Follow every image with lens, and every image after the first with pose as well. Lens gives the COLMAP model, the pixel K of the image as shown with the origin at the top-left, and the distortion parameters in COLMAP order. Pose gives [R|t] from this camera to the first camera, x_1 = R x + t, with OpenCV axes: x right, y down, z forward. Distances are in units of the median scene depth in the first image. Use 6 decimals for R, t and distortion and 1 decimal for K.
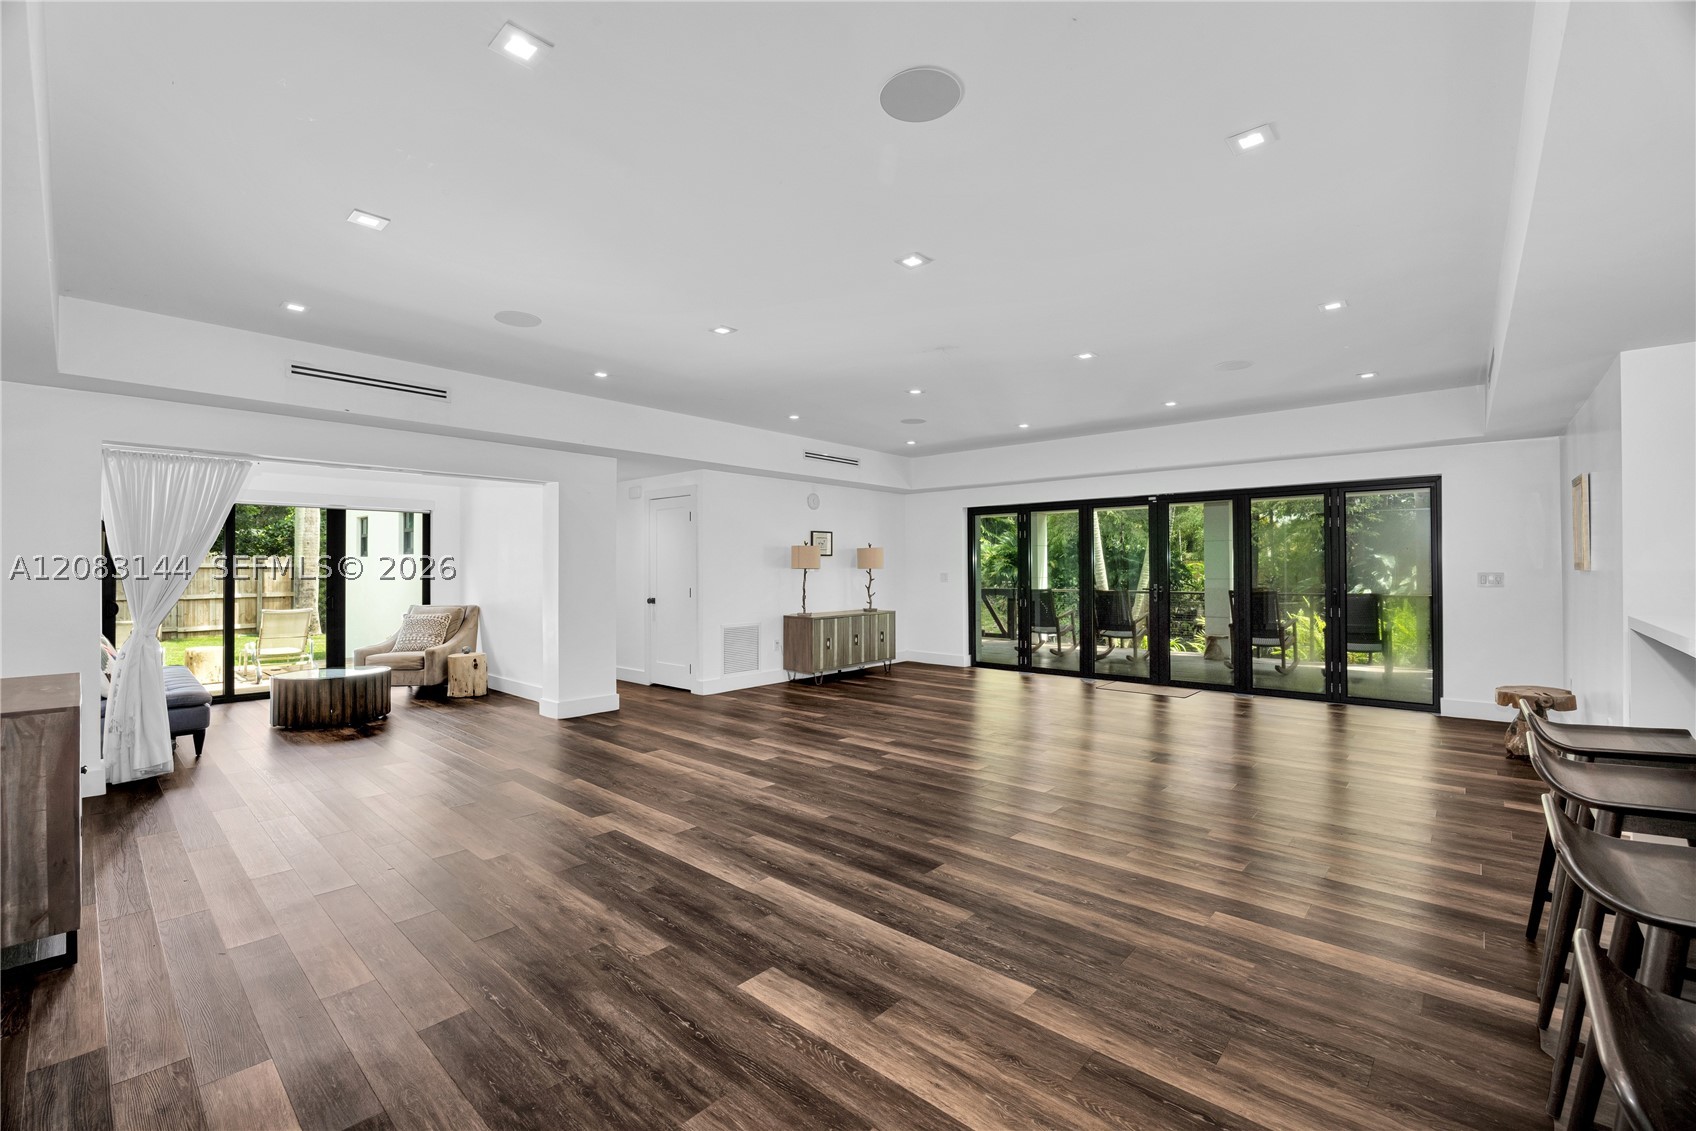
lens RADIAL K [[712.0, 0, 845.0], [0, 712.0, 562.0], [0, 0, 1]] dist [-0.020227, 0.000305]
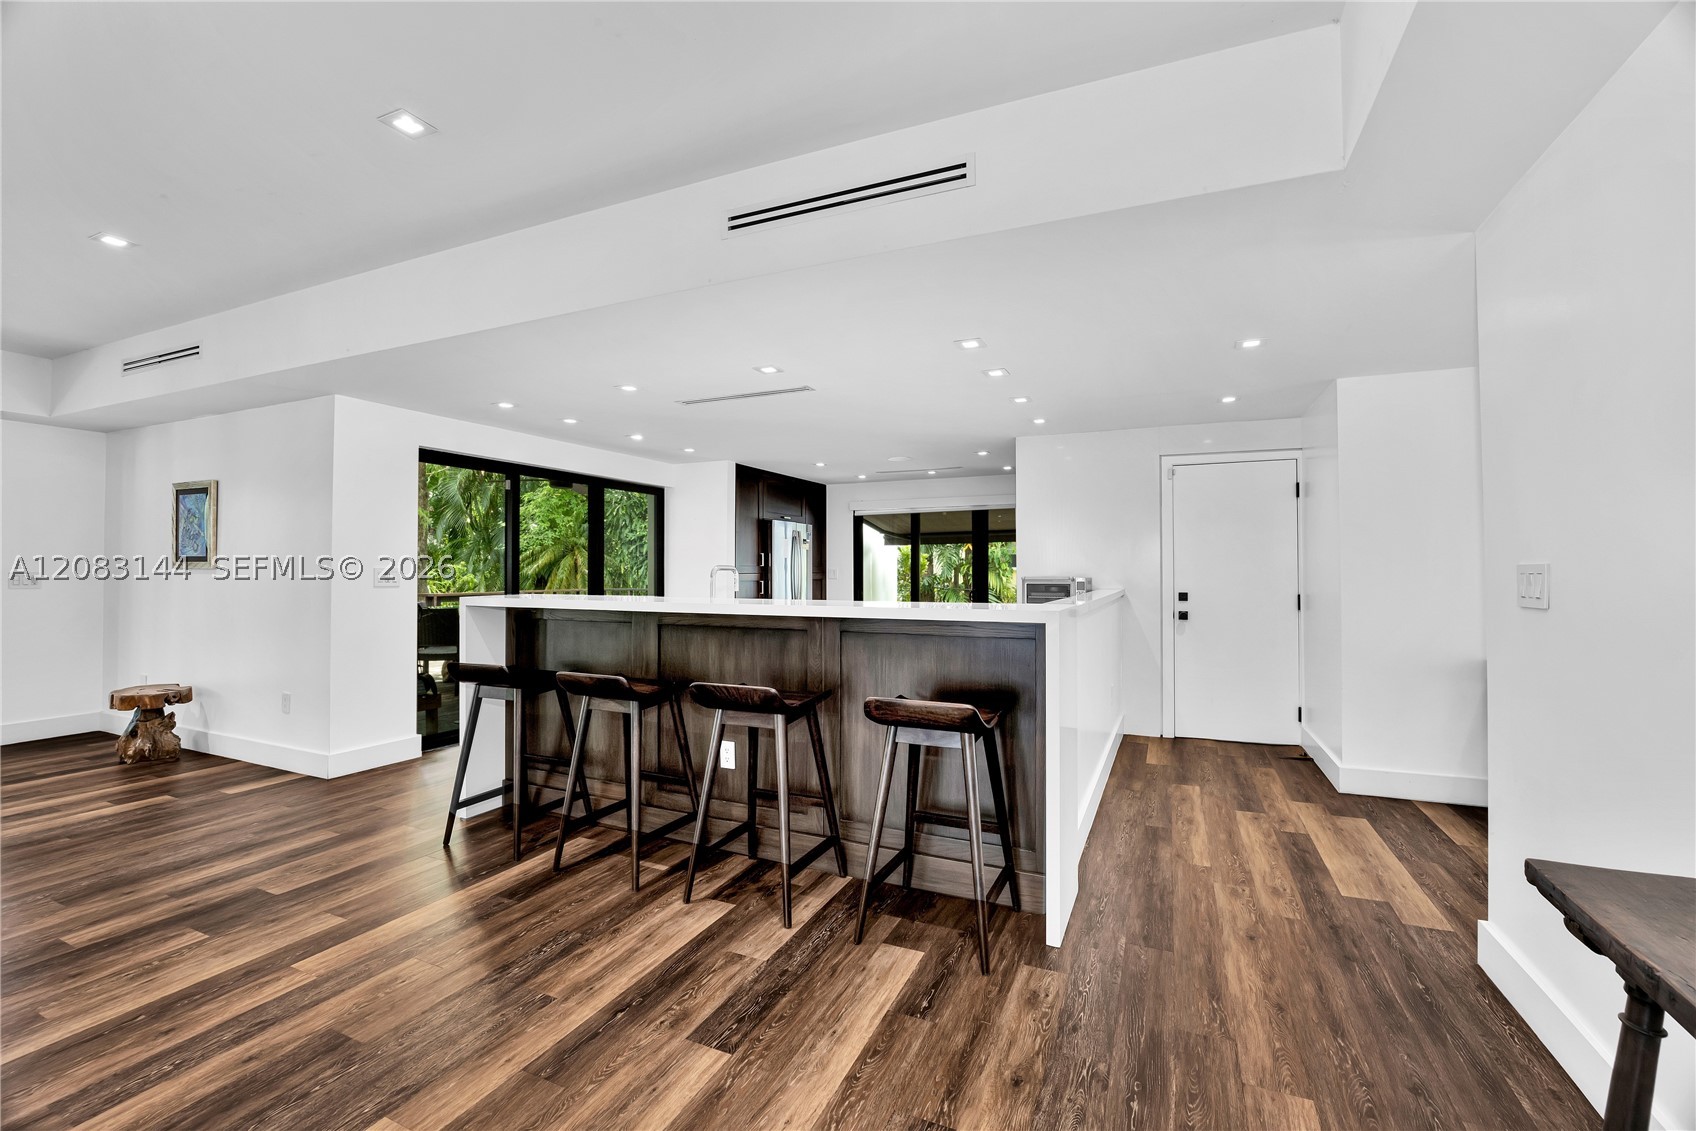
lens RADIAL K [[712.9, 0, 847.7], [0, 712.9, 563.0], [0, 0, 1]] dist [-0.019242, 0.002408]
pose [[-0.307423, 0.016076, 0.951437, -0.265153], [-0.010133, 0.999745, -0.020166, 0.012683], [-0.951519, -0.015840, -0.307181, 0.343151]]
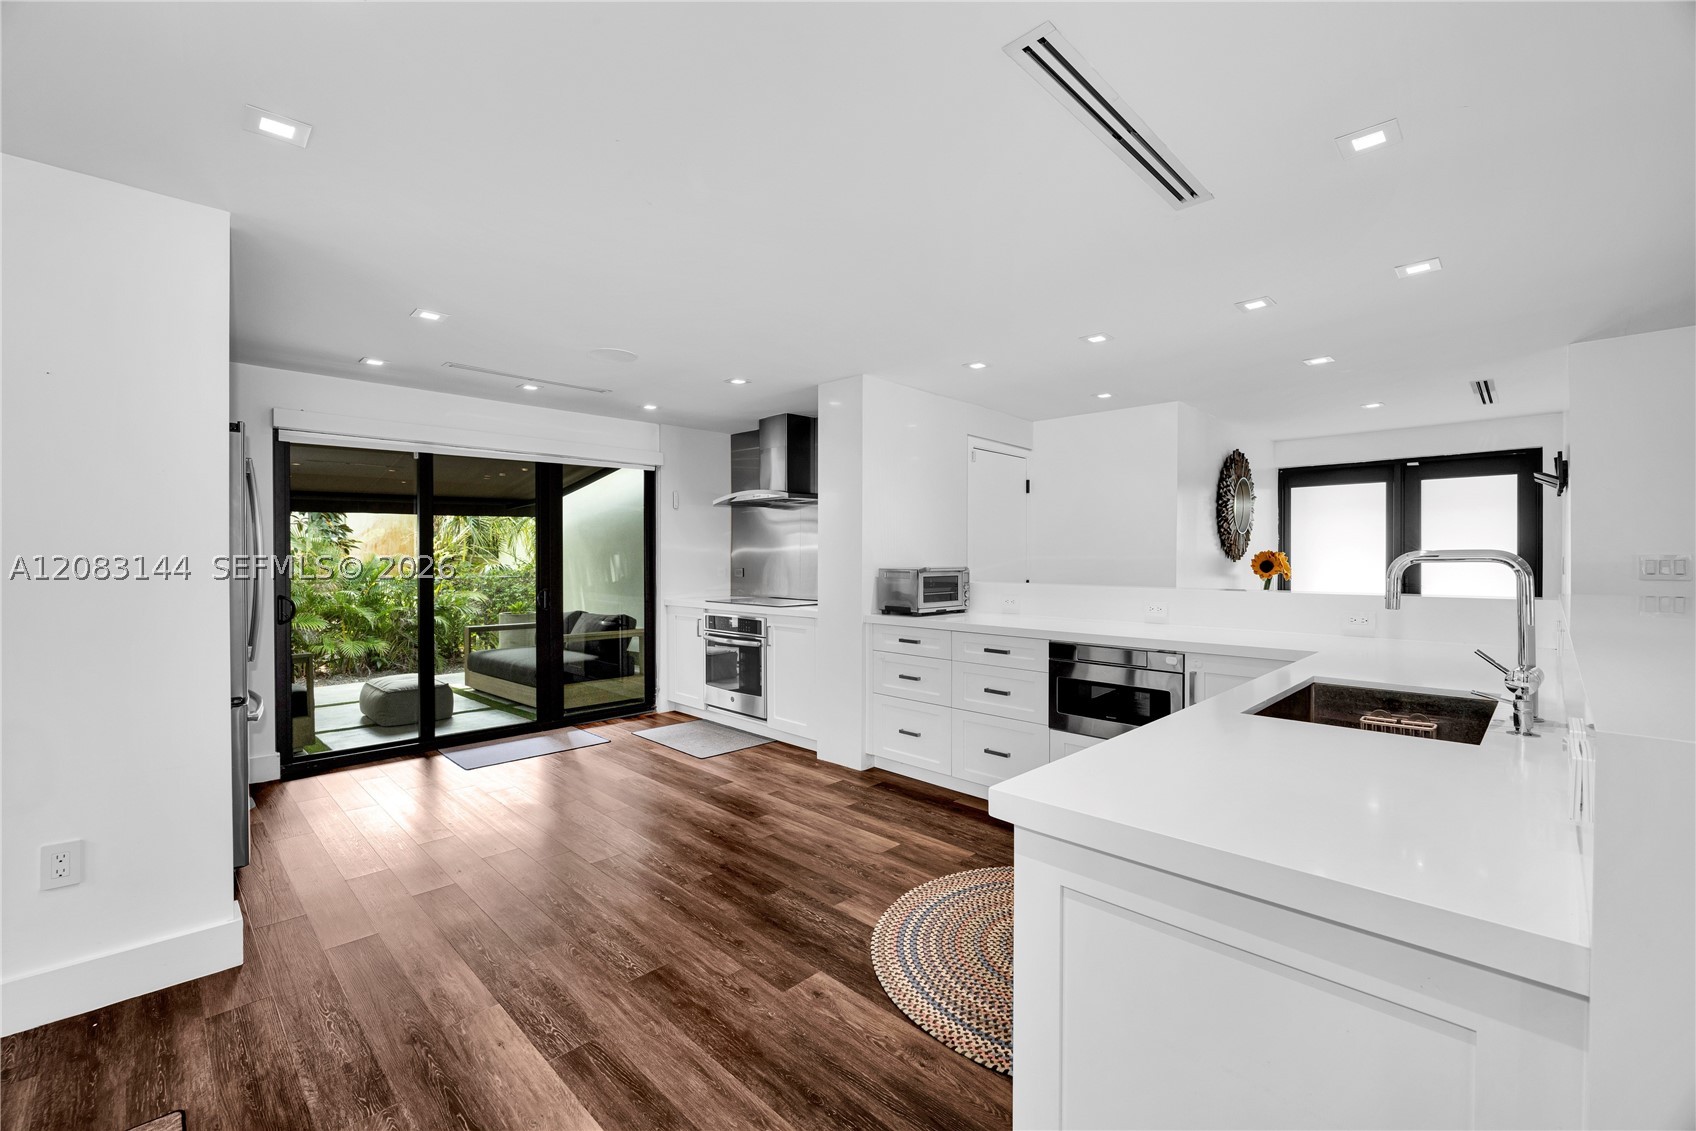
lens RADIAL K [[712.9, 0, 861.6], [0, 712.9, 566.0], [0, 0, 1]] dist [-0.019242, 0.002408]
pose [[-0.999627, 0.006292, 0.026586, 0.754634], [0.006335, 0.999979, 0.001539, 0.005028], [-0.026575, 0.001707, -0.999645, 0.573057]]
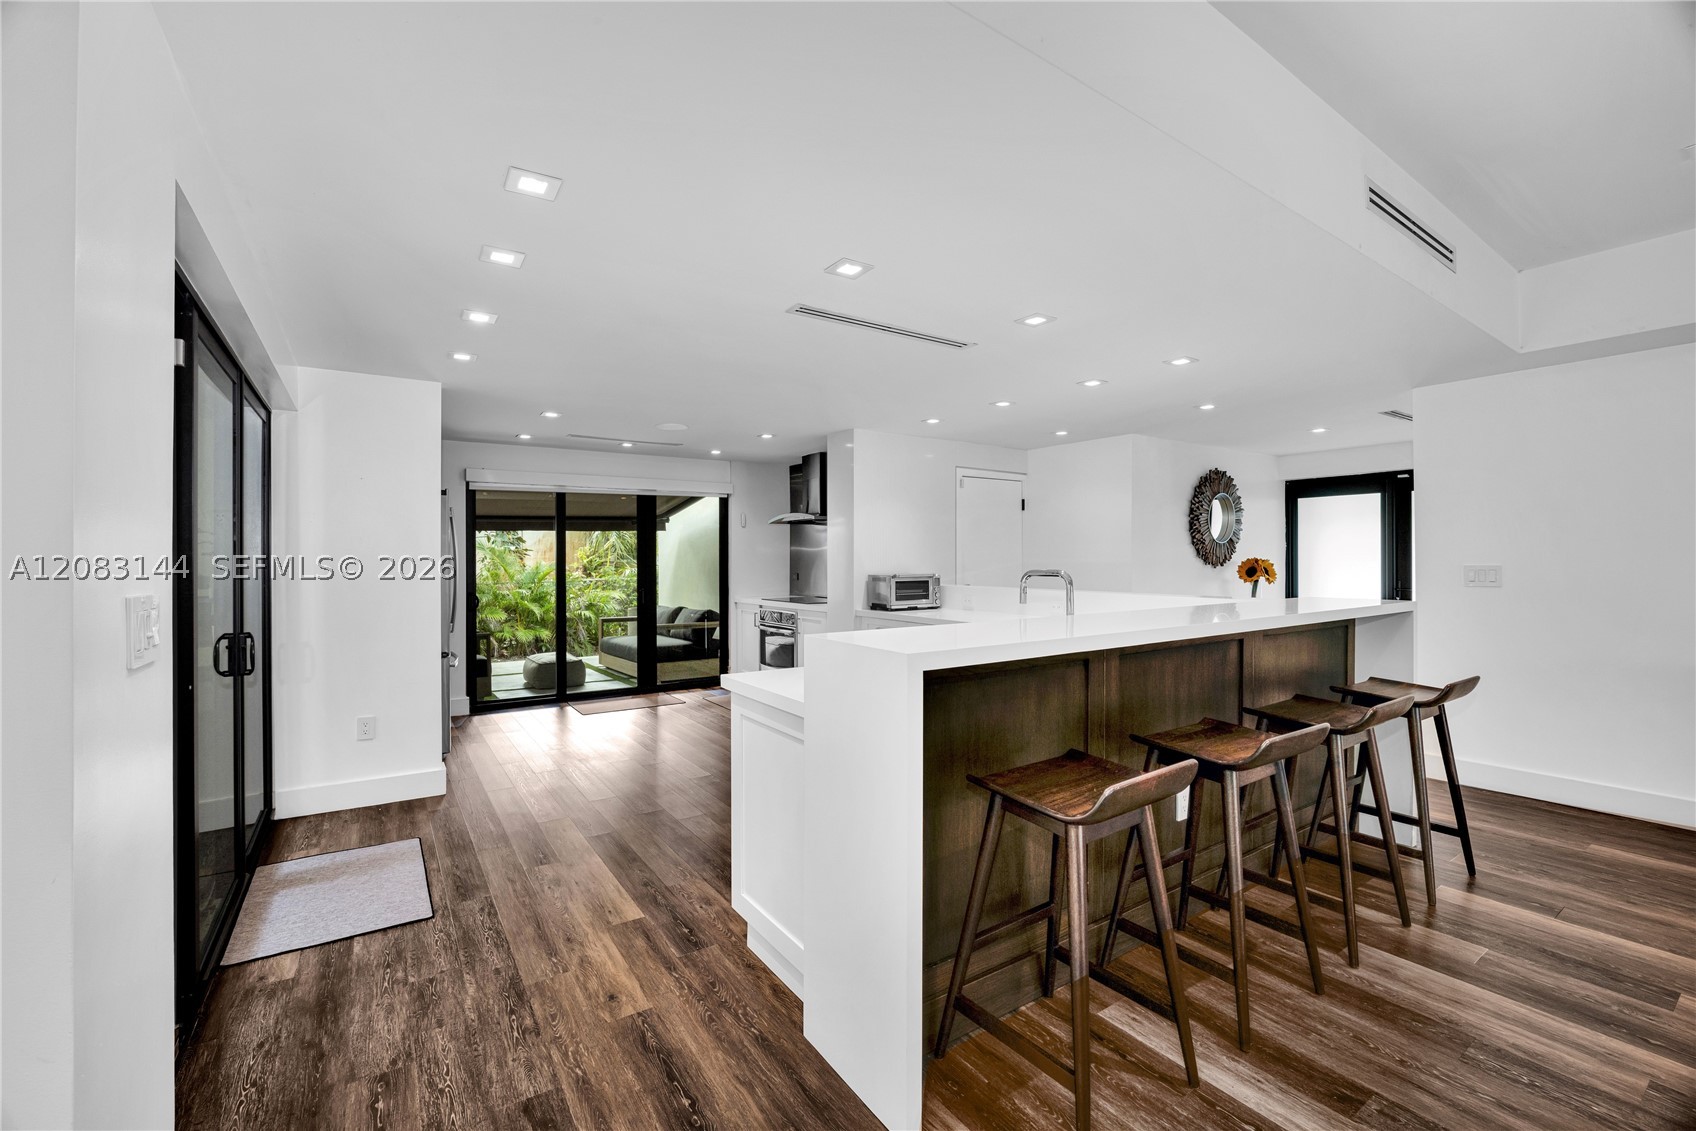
lens RADIAL K [[712.9, 0, 853.3], [0, 712.9, 563.0], [0, 0, 1]] dist [-0.019242, 0.002408]
pose [[-0.973623, 0.008538, 0.228003, 0.519030], [0.007310, 0.999954, -0.006232, -0.002502], [-0.228046, -0.004401, -0.973641, 0.823749]]
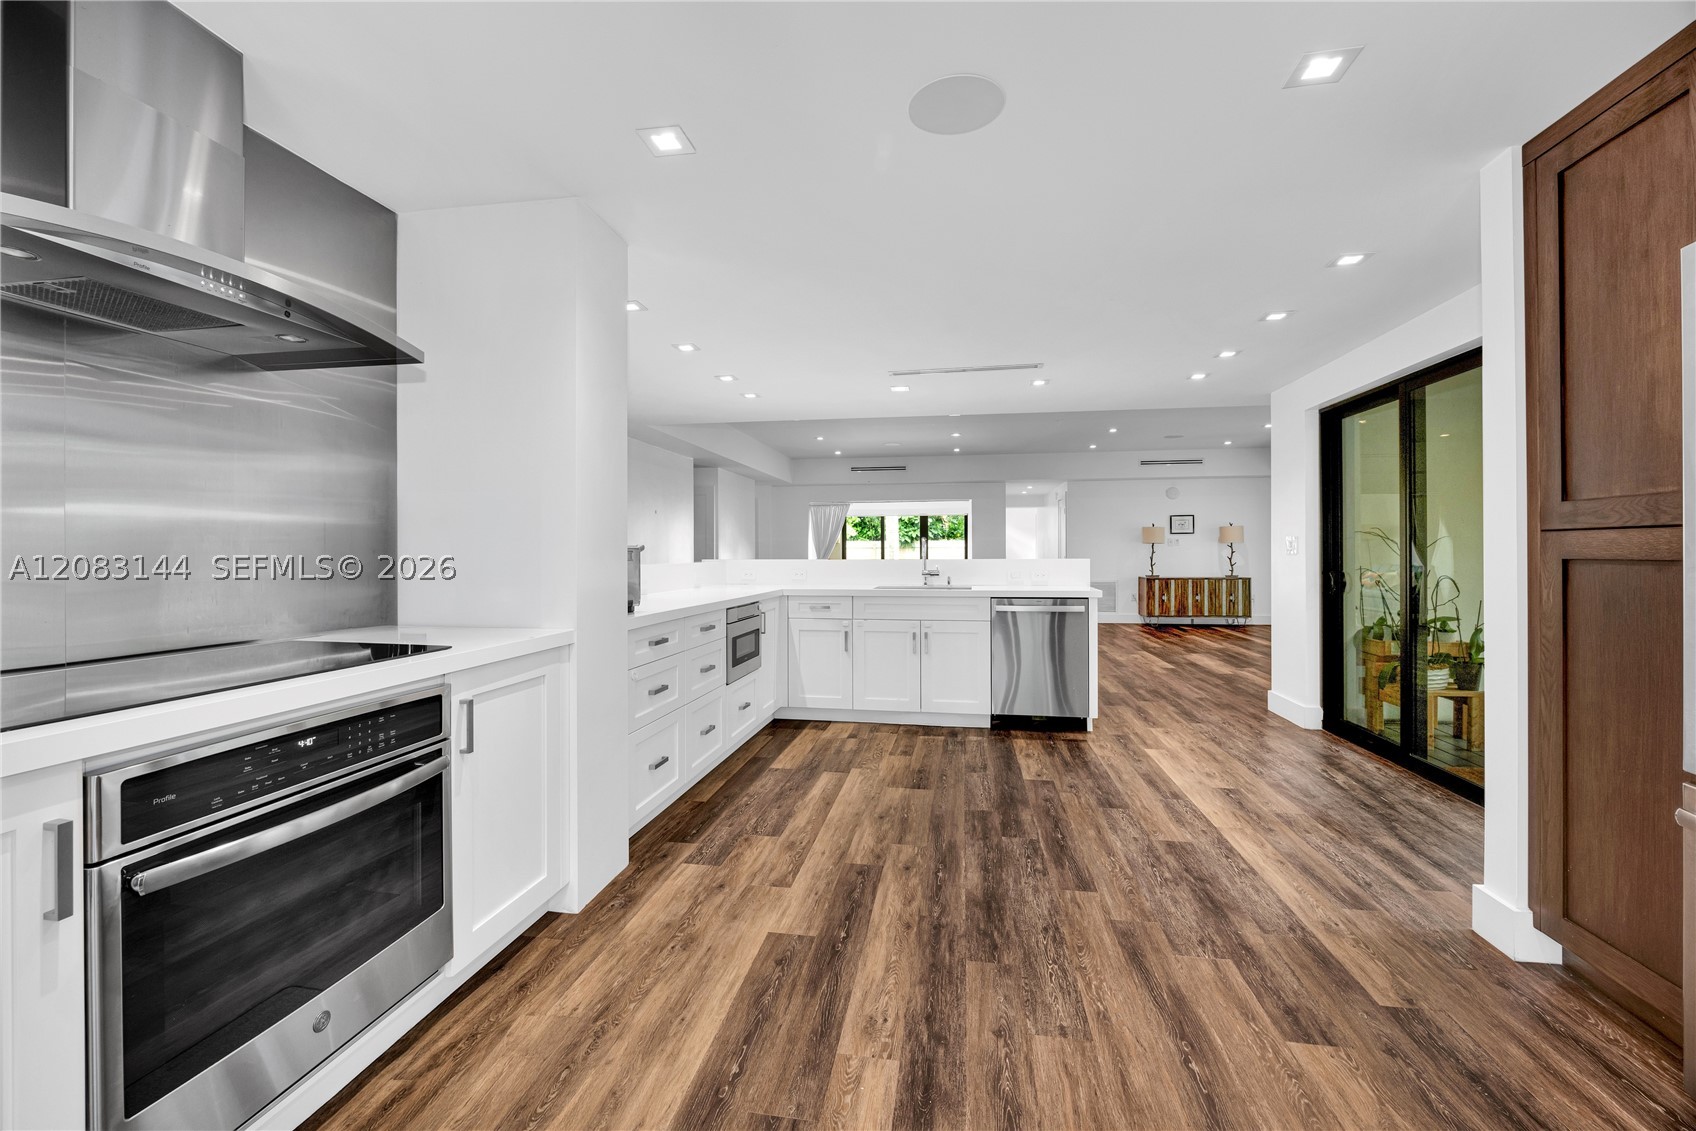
lens RADIAL K [[716.0, 0, 836.1], [0, 716.0, 559.8], [0, 0, 1]] dist [-0.001164, -0.000001]
pose [[0.534969, 0.012362, -0.844781, 1.331359], [0.009963, 0.999731, 0.020938, 0.009964], [0.844813, -0.019618, 0.534702, -0.450433]]
